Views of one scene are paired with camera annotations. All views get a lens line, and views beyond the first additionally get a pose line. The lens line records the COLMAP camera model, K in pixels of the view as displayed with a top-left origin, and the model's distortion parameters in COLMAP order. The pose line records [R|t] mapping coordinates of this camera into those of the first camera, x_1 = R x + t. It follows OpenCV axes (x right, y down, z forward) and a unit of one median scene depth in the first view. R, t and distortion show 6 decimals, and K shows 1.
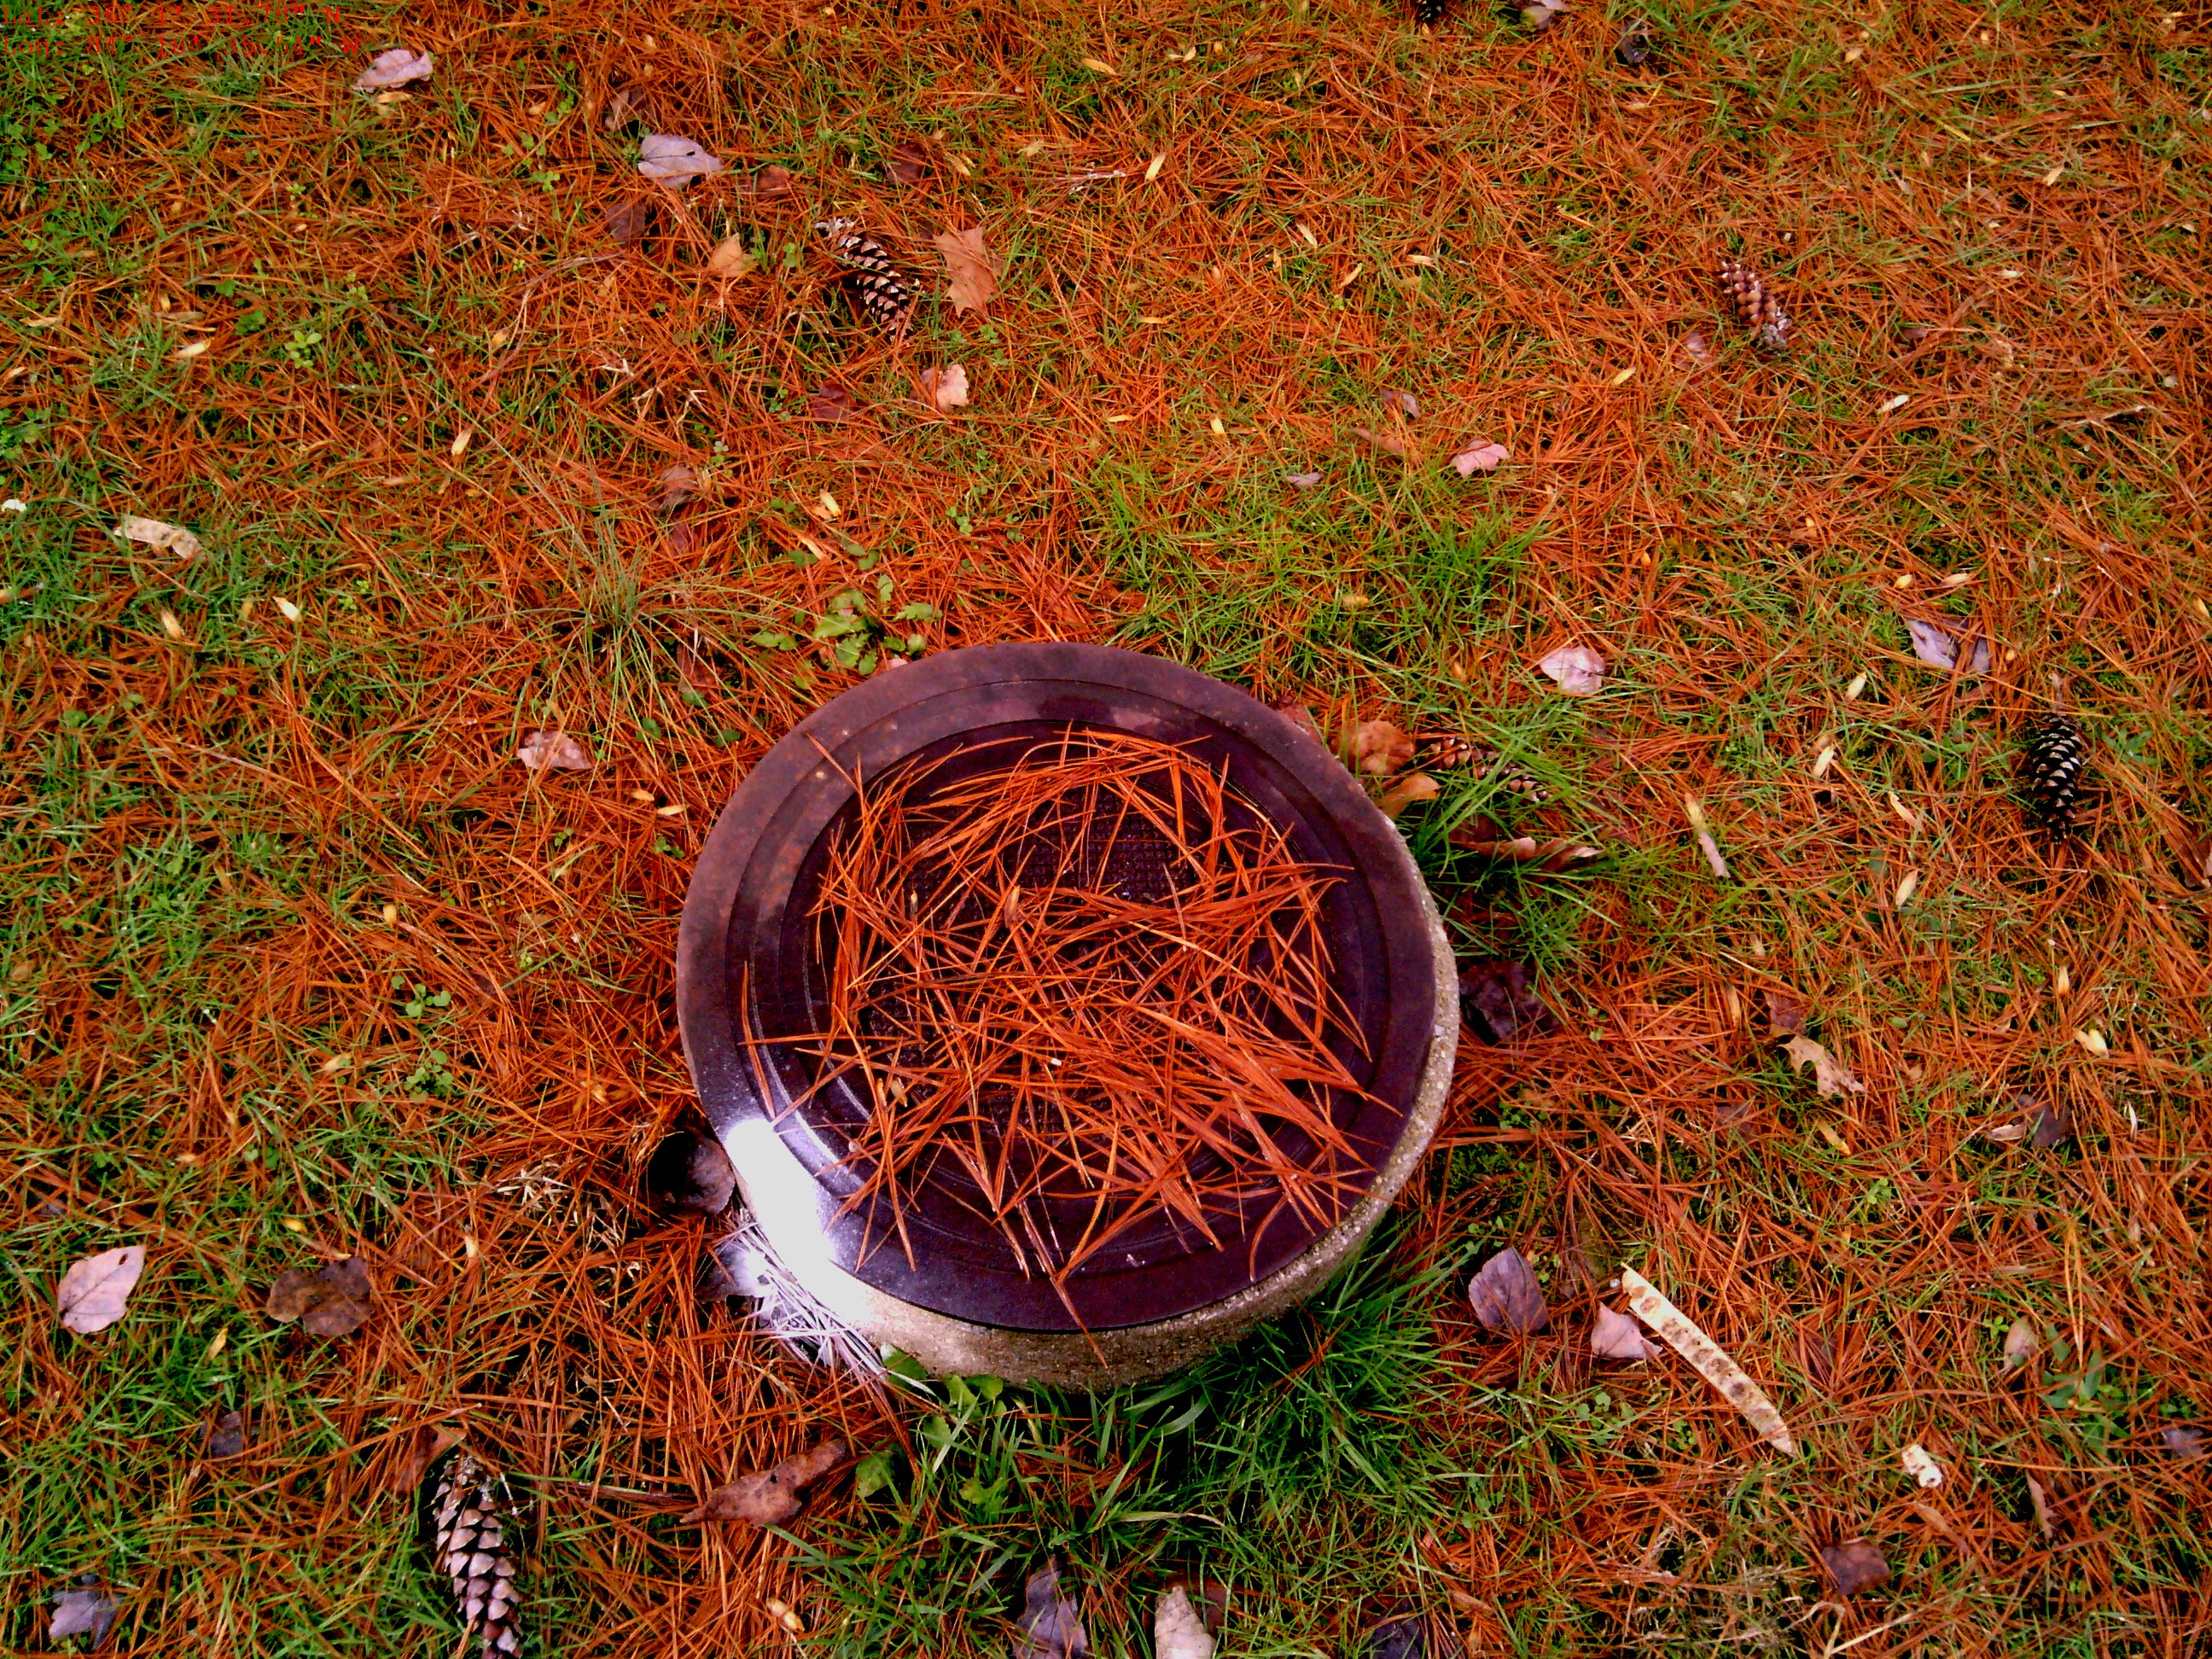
lens RADIAL K [[2074.1, 0, 1106.0], [0, 2074.1, 829.5], [0, 0, 1]] dist [0.069284, -0.158150]
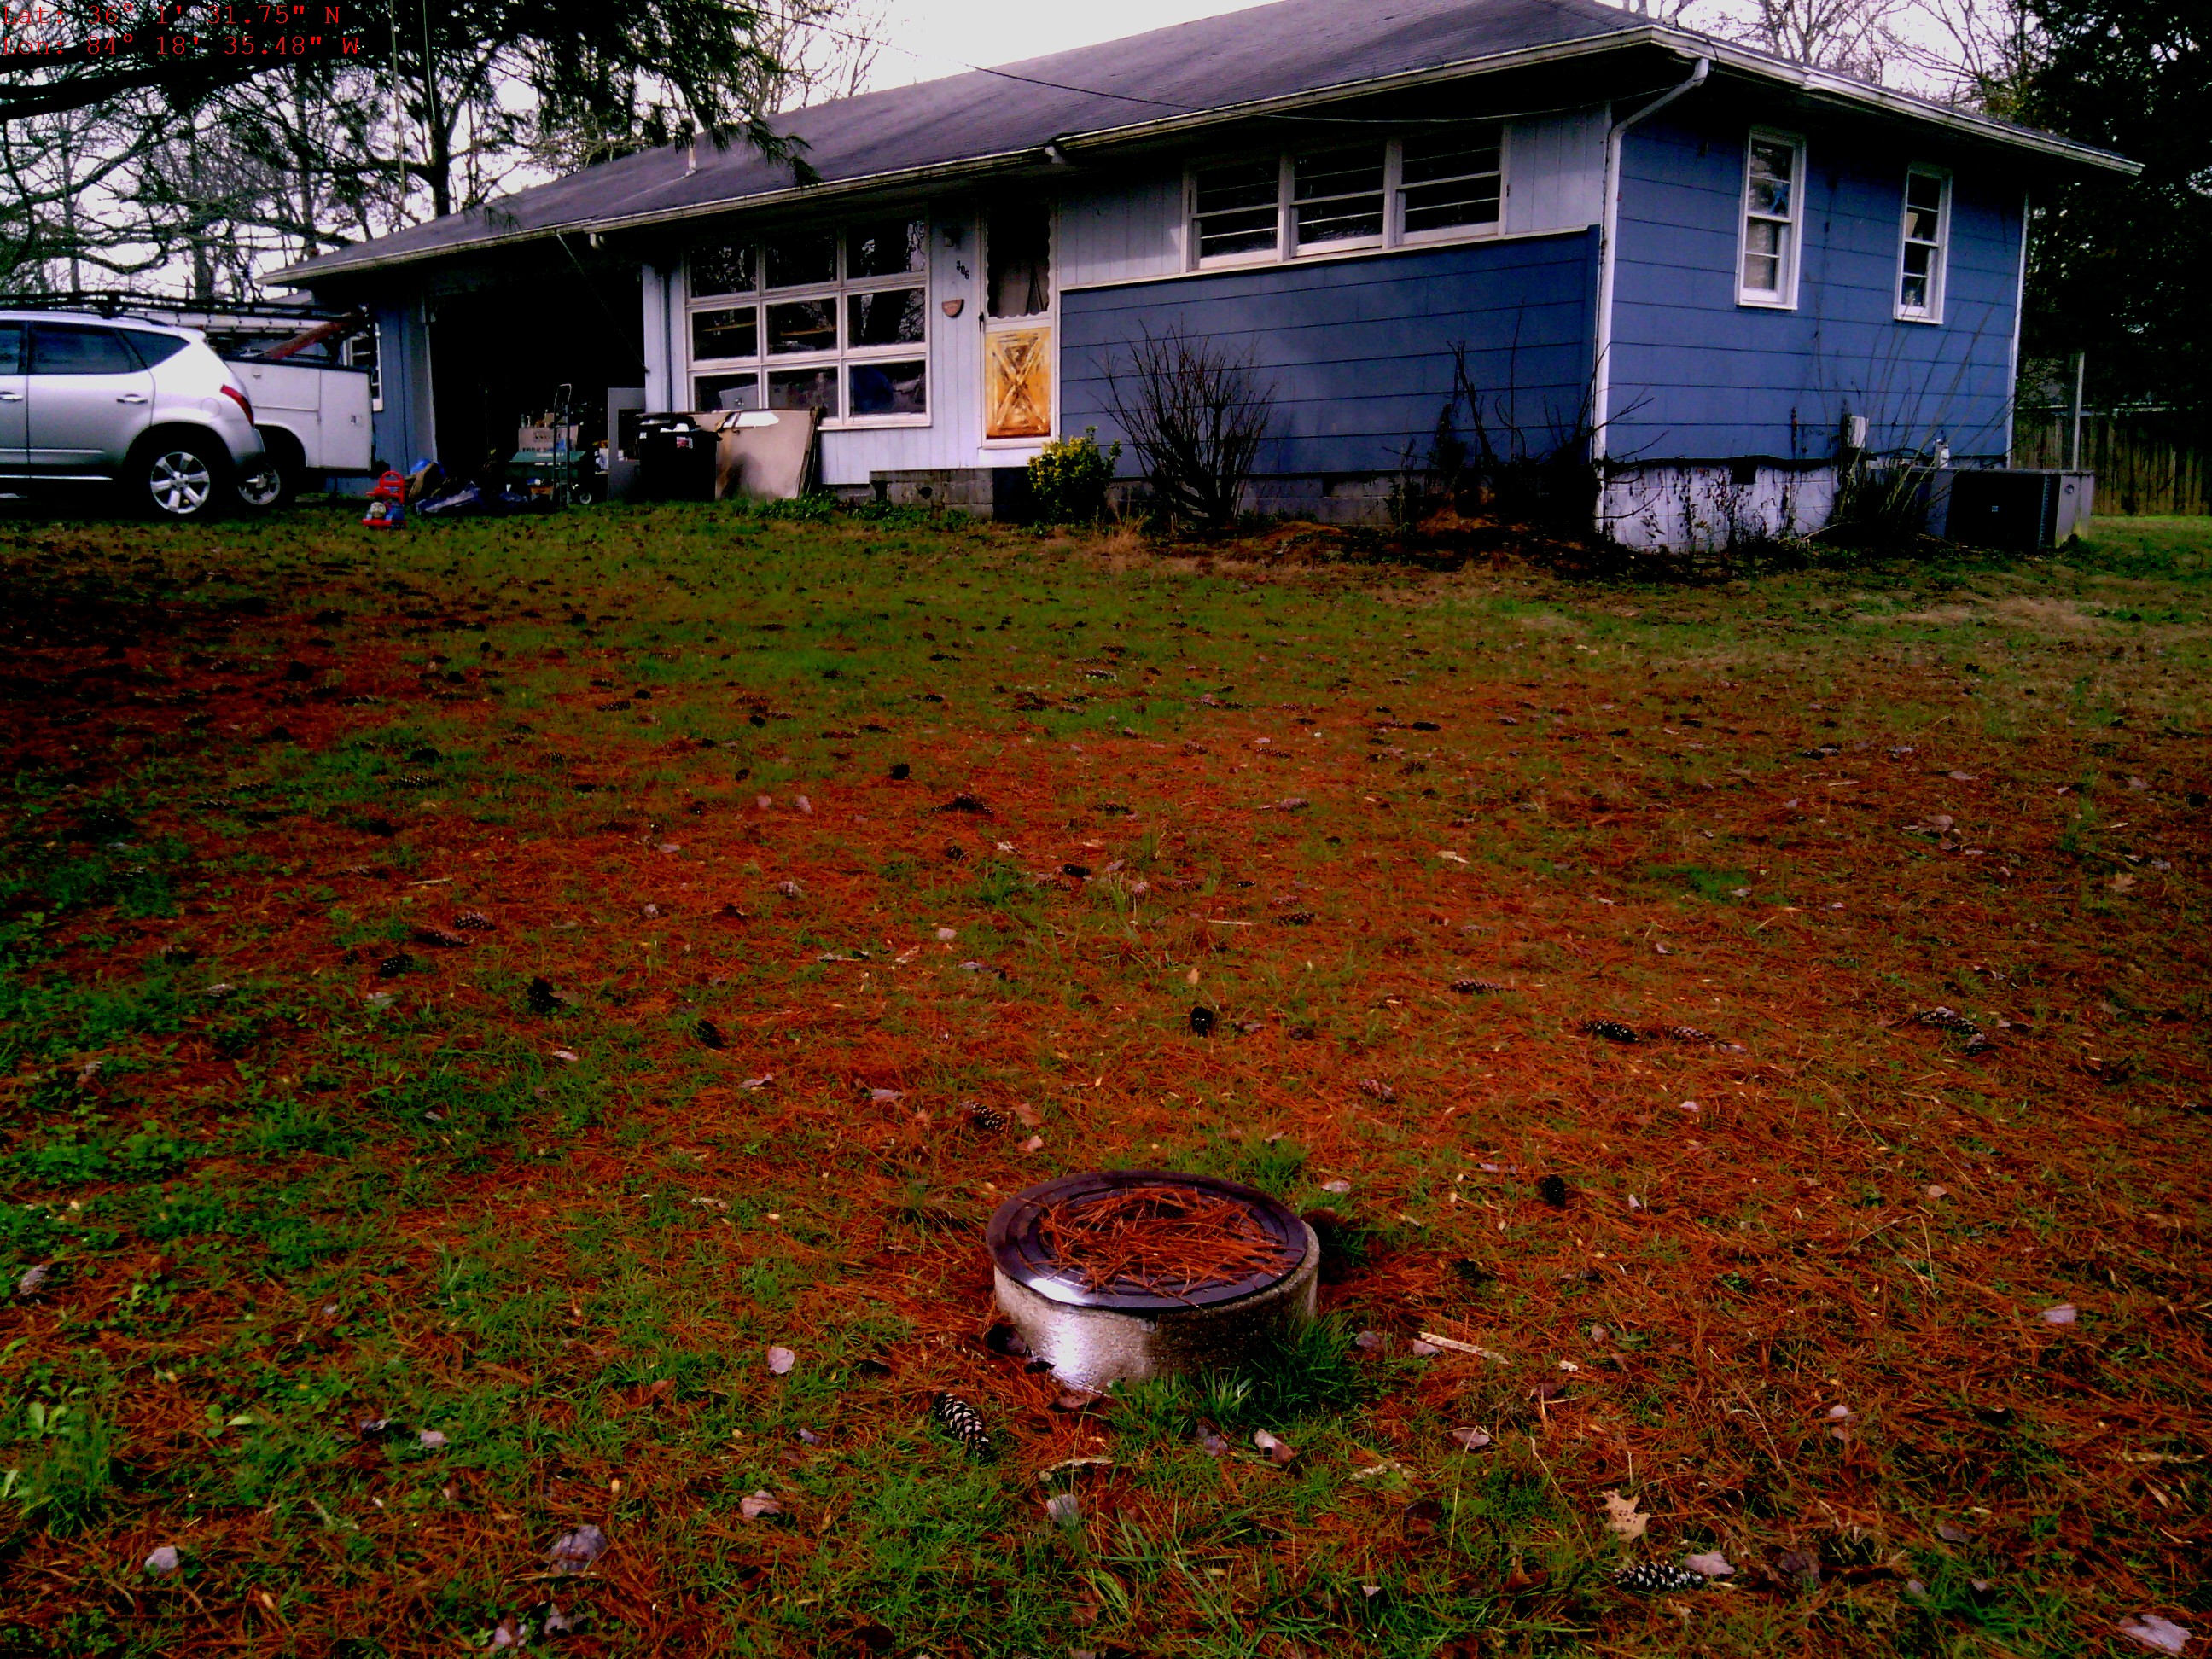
lens RADIAL K [[2074.1, 0, 1106.0], [0, 2074.1, 829.5], [0, 0, 1]] dist [0.069284, -0.158150]
pose [[0.979150, -0.118814, 0.164767, -0.391207], [0.200772, 0.689443, -0.695959, 1.344319], [-0.030908, 0.714529, 0.698923, -0.949537]]
